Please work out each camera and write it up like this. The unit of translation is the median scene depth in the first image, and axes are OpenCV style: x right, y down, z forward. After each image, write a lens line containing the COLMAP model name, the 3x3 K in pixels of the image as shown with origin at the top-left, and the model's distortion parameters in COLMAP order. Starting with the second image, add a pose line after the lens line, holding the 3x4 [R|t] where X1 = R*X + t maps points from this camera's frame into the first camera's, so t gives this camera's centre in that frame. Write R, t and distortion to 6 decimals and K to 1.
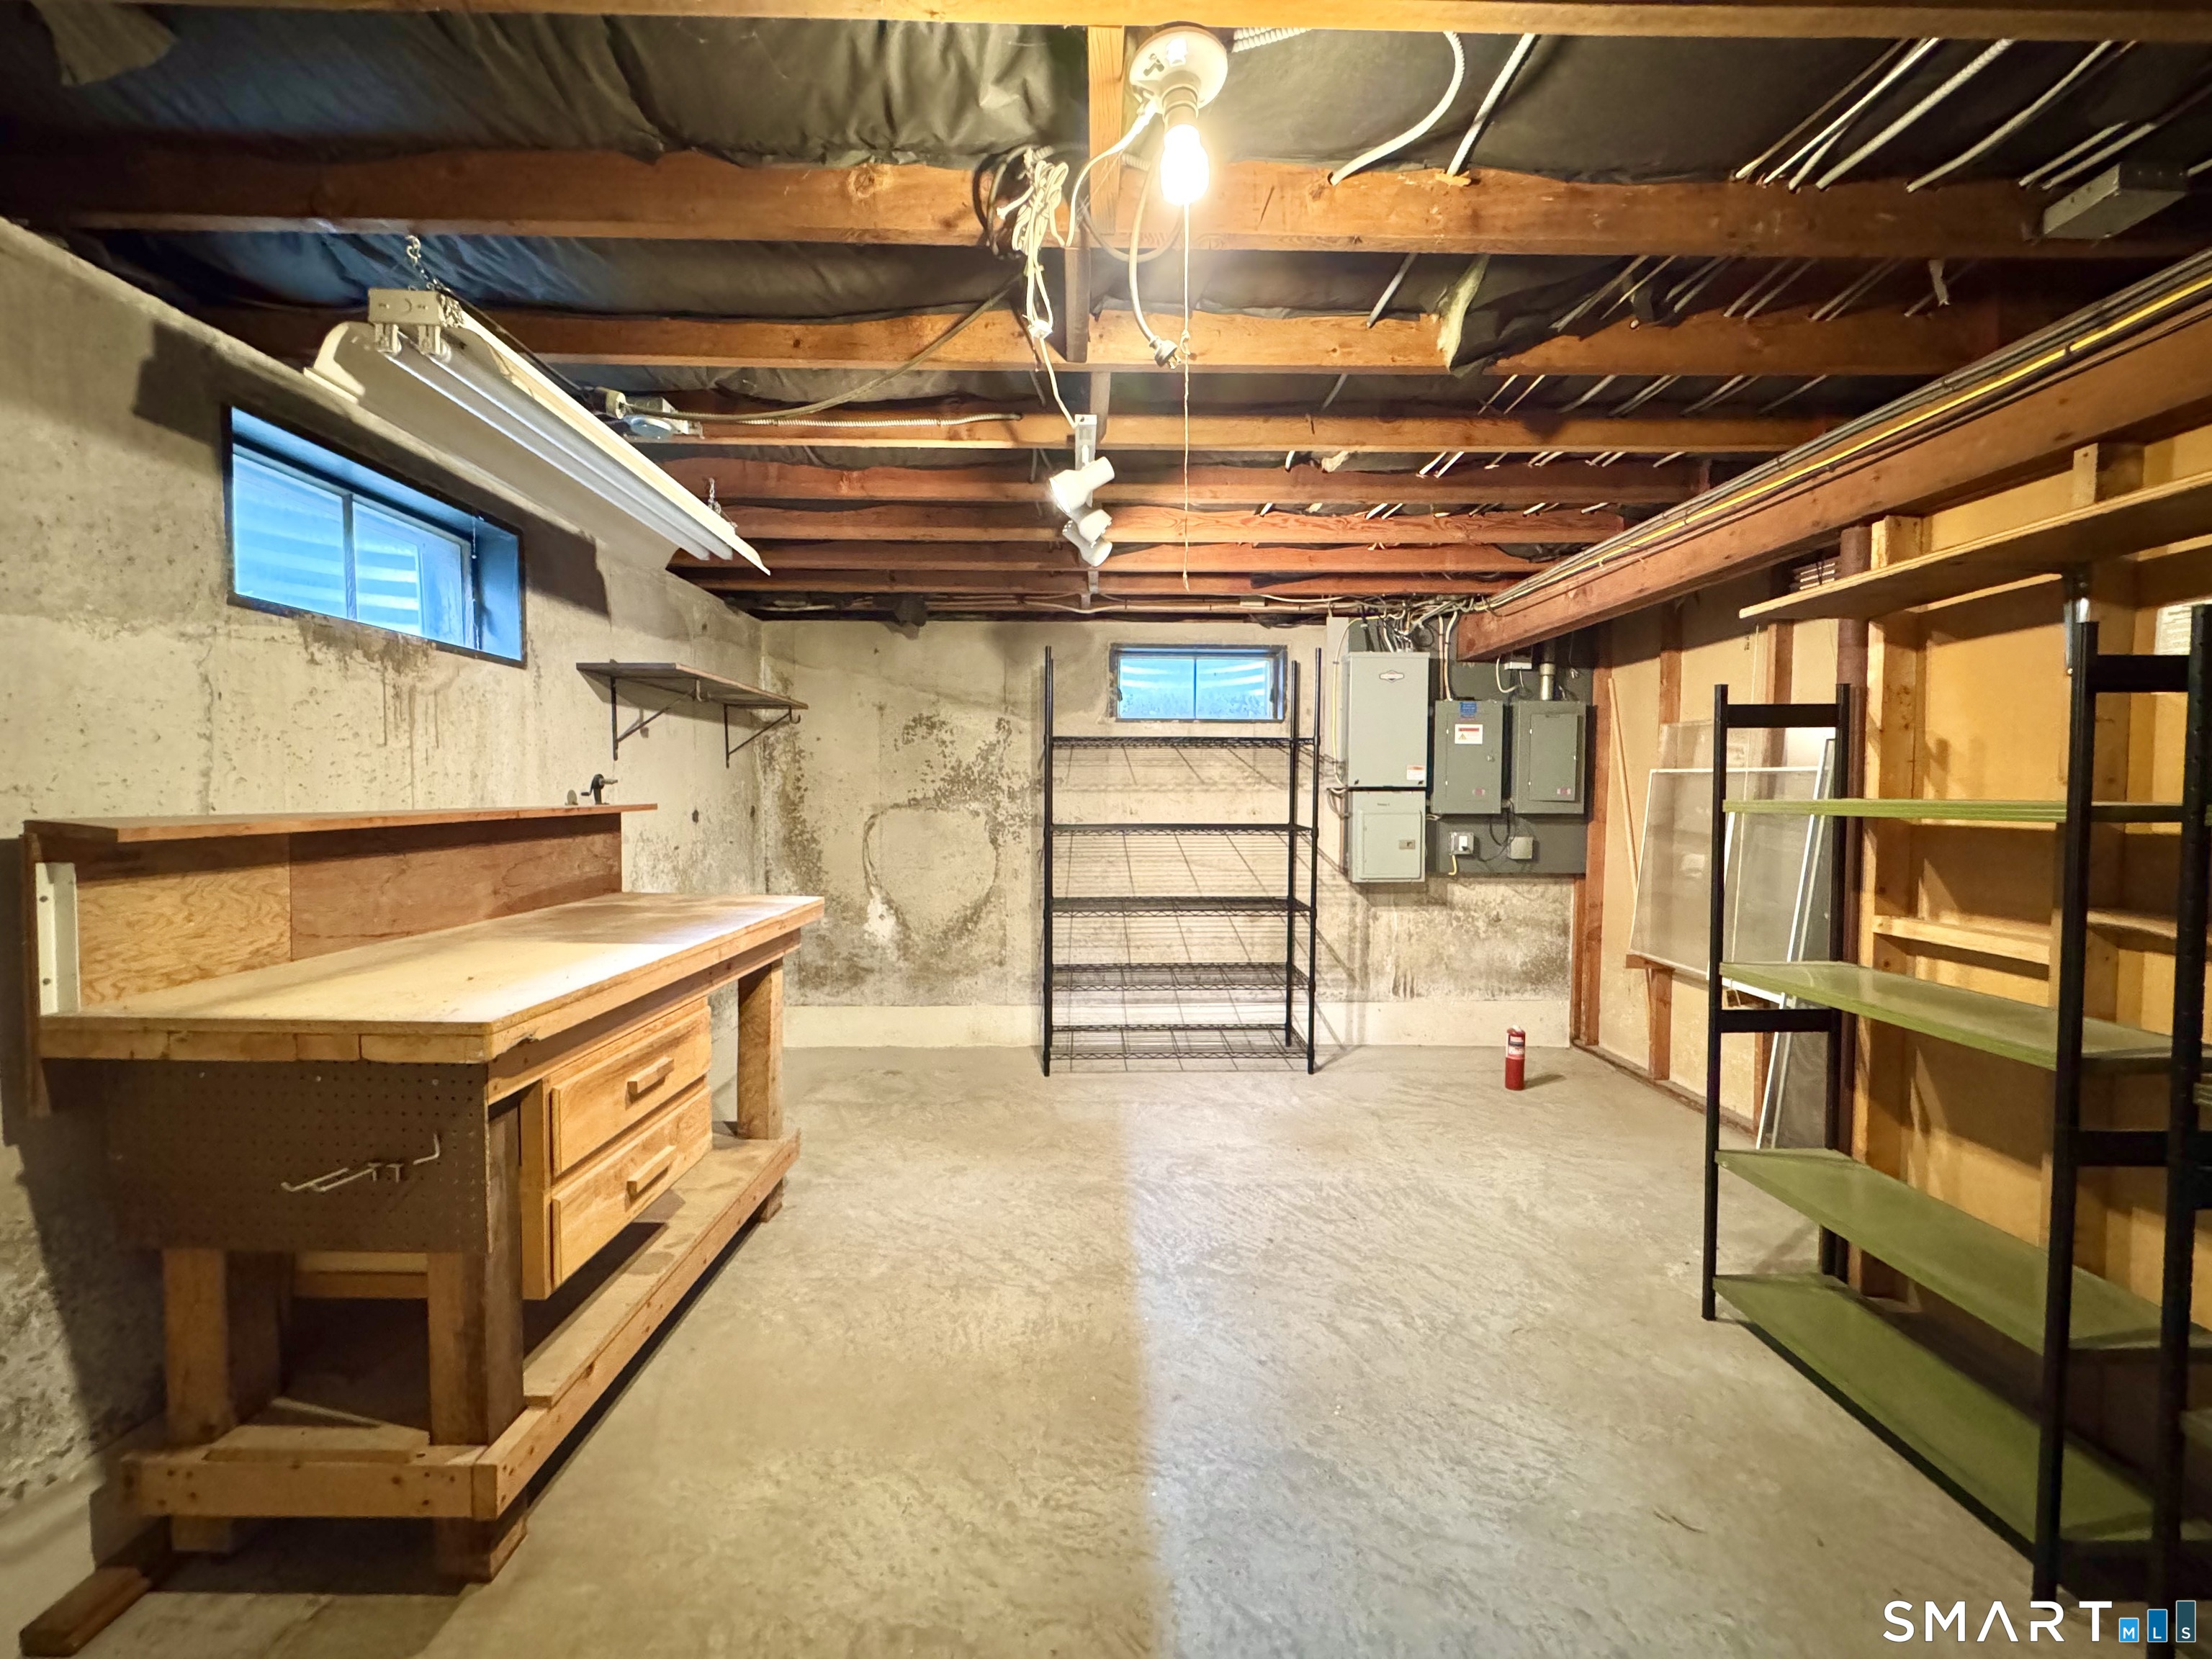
lens RADIAL K [[879.7, 0, 1106.0], [0, 879.7, 829.5], [0, 0, 1]] dist [-0.001751, -0.000432]
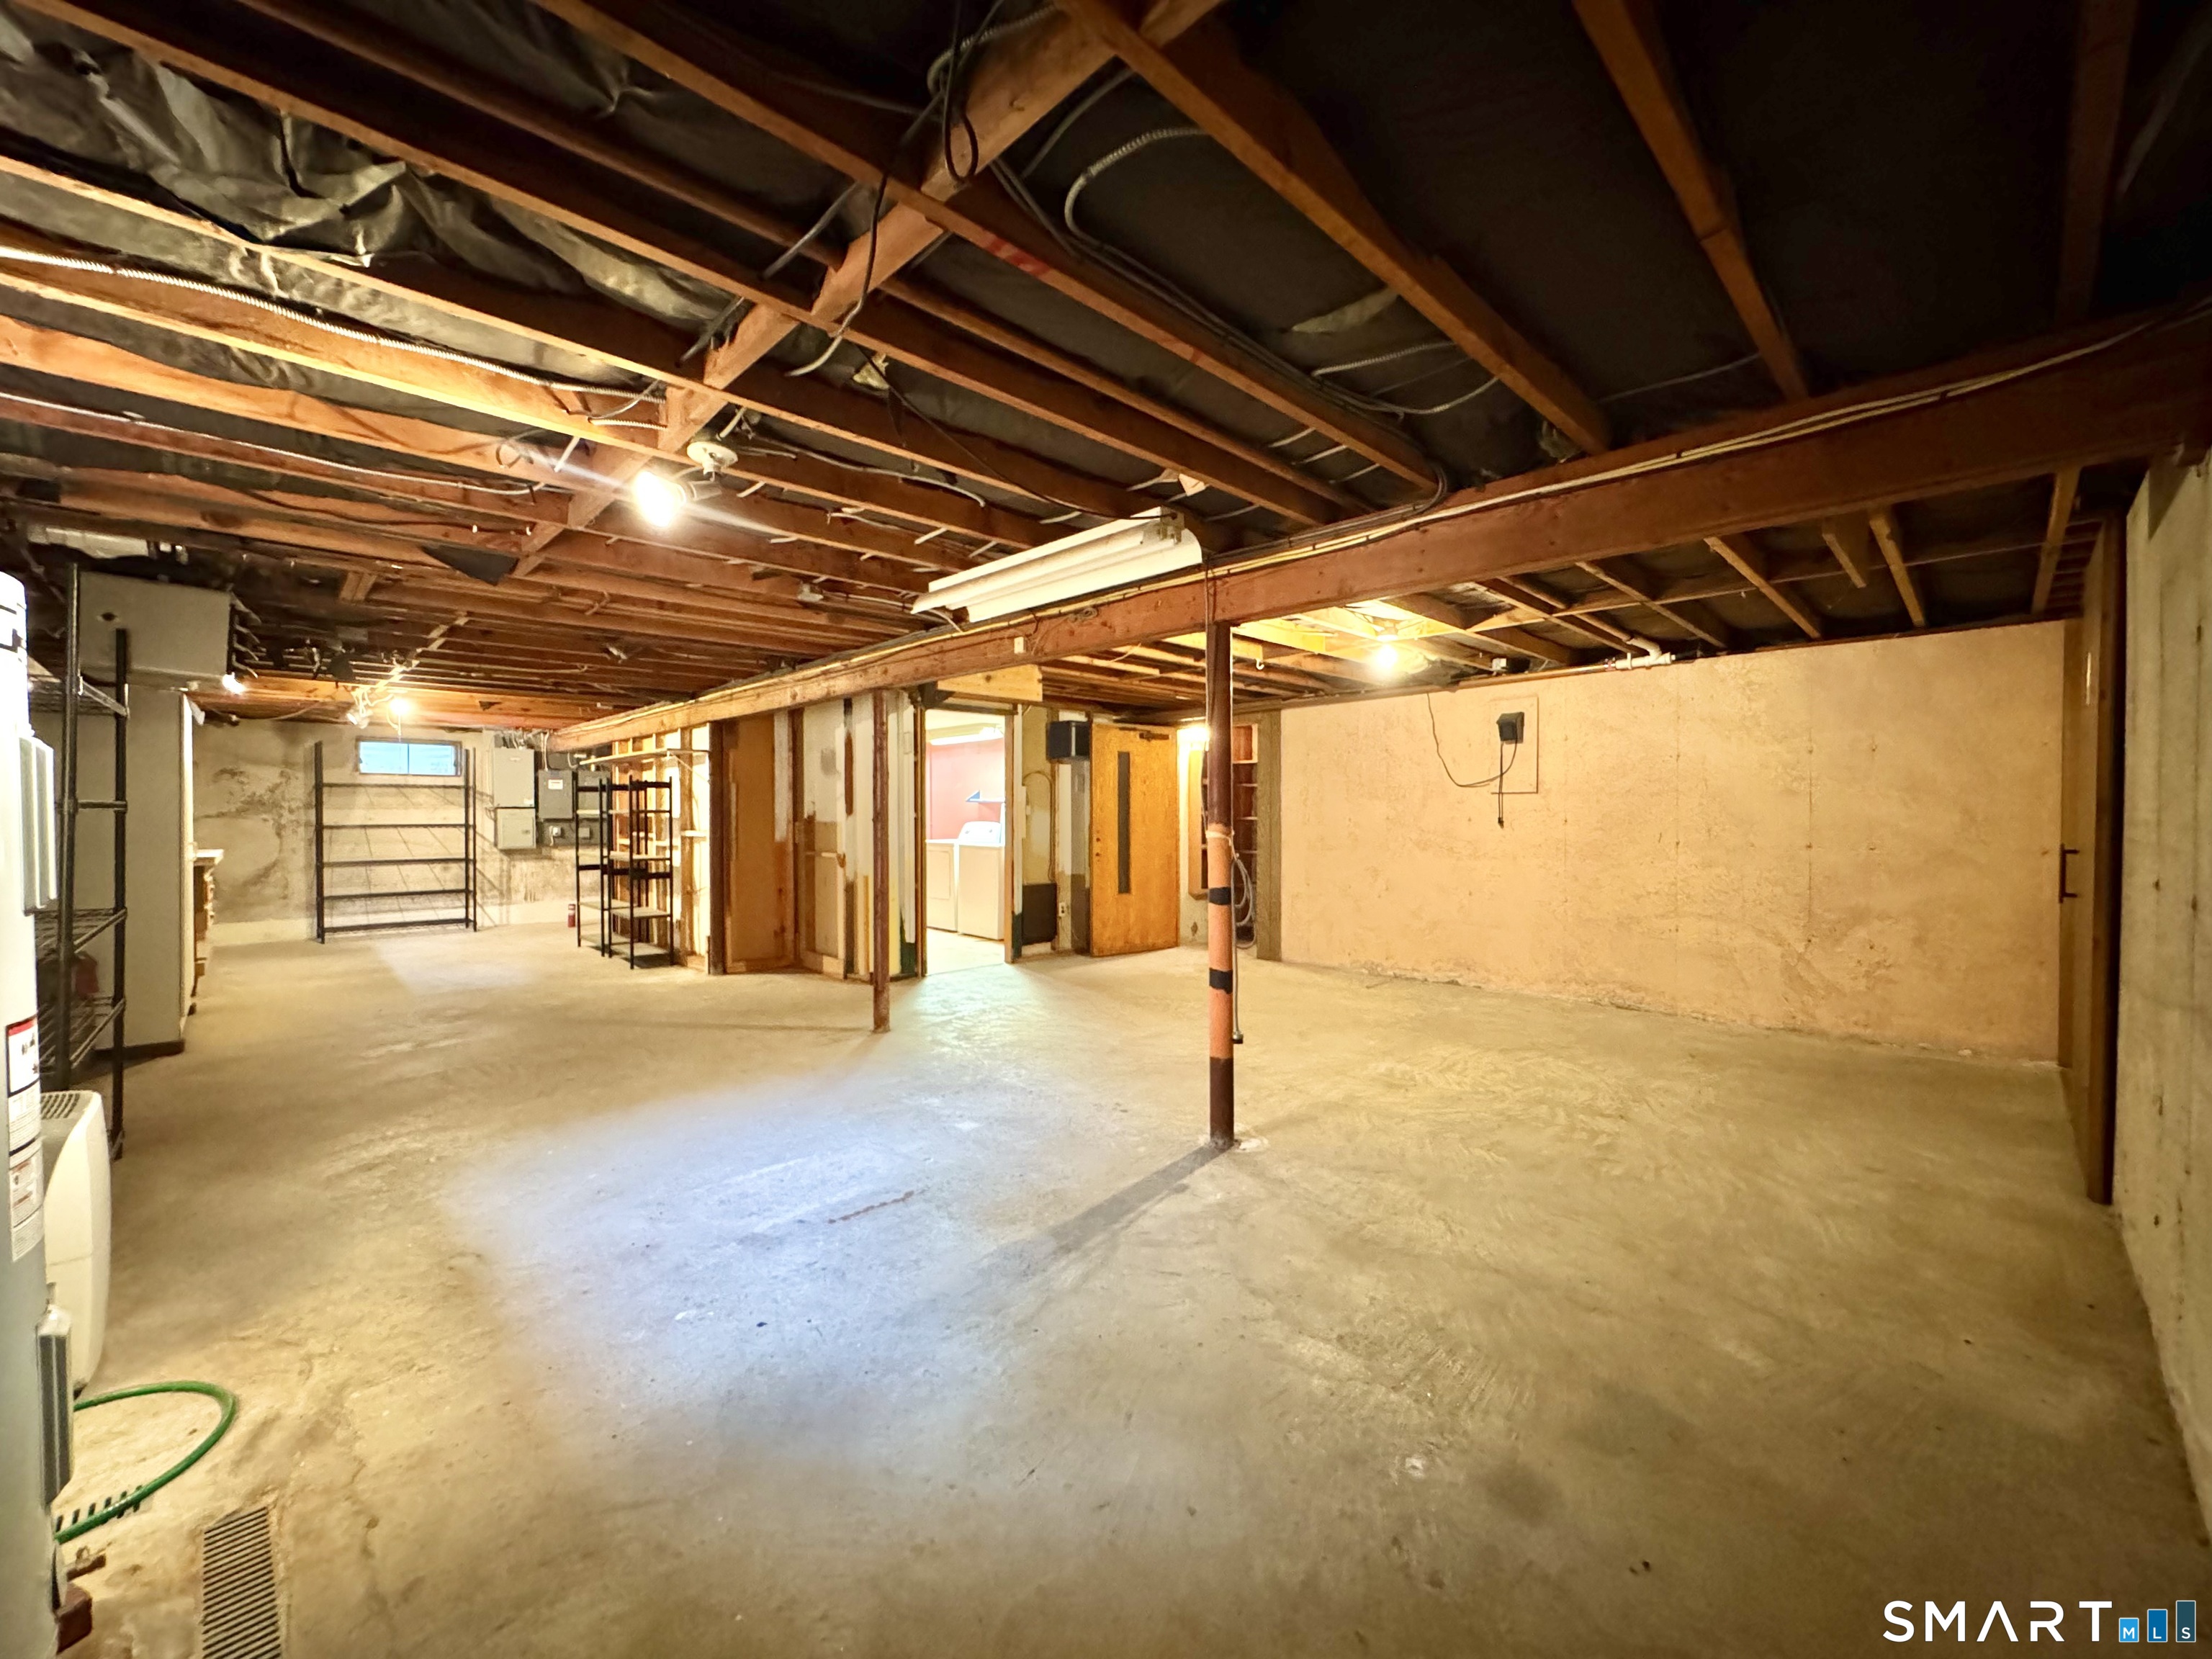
lens RADIAL K [[879.7, 0, 1106.0], [0, 879.7, 829.5], [0, 0, 1]] dist [-0.001751, -0.000432]
pose [[0.703416, -0.014649, 0.710627, -0.221007], [0.020867, 0.999782, -0.000045, 0.040526], [-0.710472, 0.014860, 0.703569, -1.654824]]
